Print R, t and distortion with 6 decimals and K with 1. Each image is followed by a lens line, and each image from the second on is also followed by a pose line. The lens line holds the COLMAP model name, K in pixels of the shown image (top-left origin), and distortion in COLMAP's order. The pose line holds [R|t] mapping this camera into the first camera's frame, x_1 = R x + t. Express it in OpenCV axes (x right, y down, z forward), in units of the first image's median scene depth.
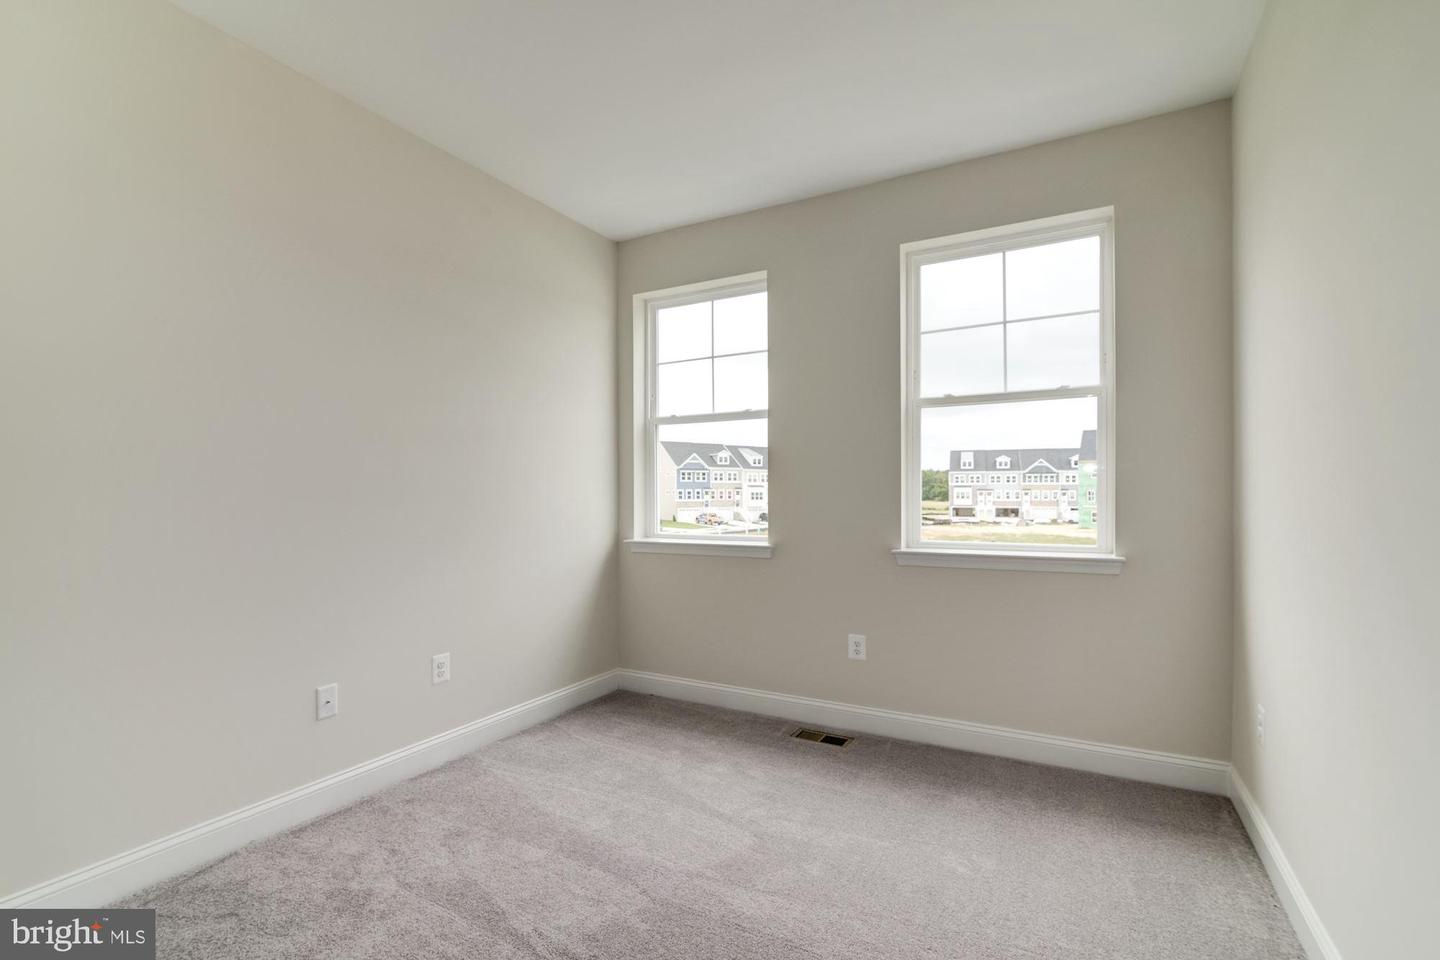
lens RADIAL K [[687.9, 0, 721.5], [0, 687.9, 494.3], [0, 0, 1]] dist [0.018627, -0.000053]
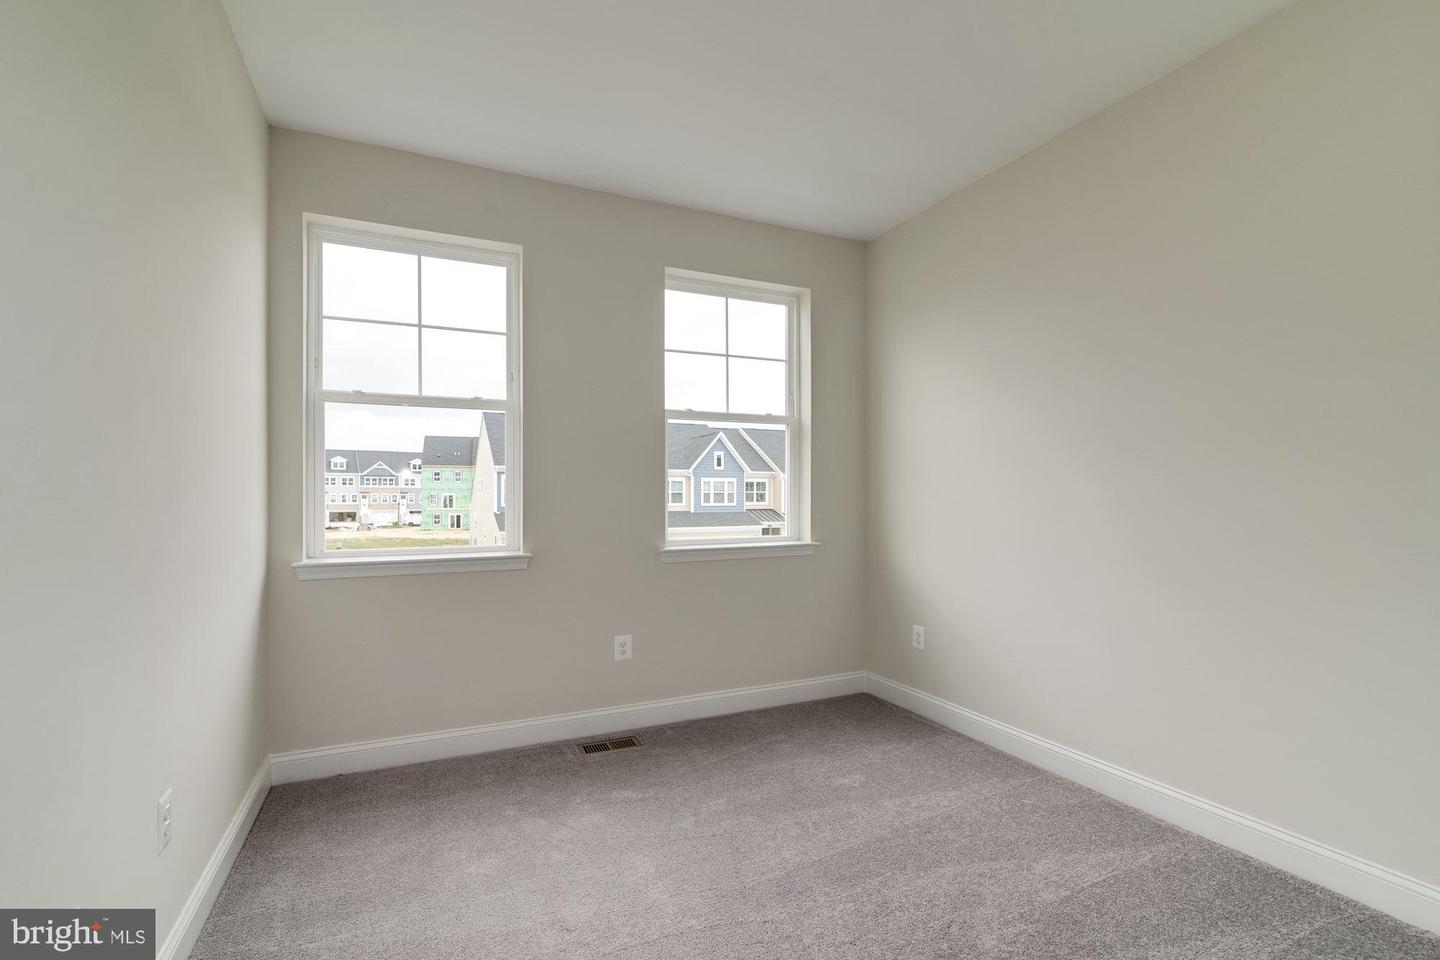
lens RADIAL K [[687.9, 0, 721.5], [0, 687.9, 494.3], [0, 0, 1]] dist [0.018627, -0.000053]
pose [[0.579061, 0.000016, 0.815284, -0.138973], [0.003743, 0.999989, -0.002678, -0.000053], [-0.815275, 0.004602, 0.579055, 0.075360]]
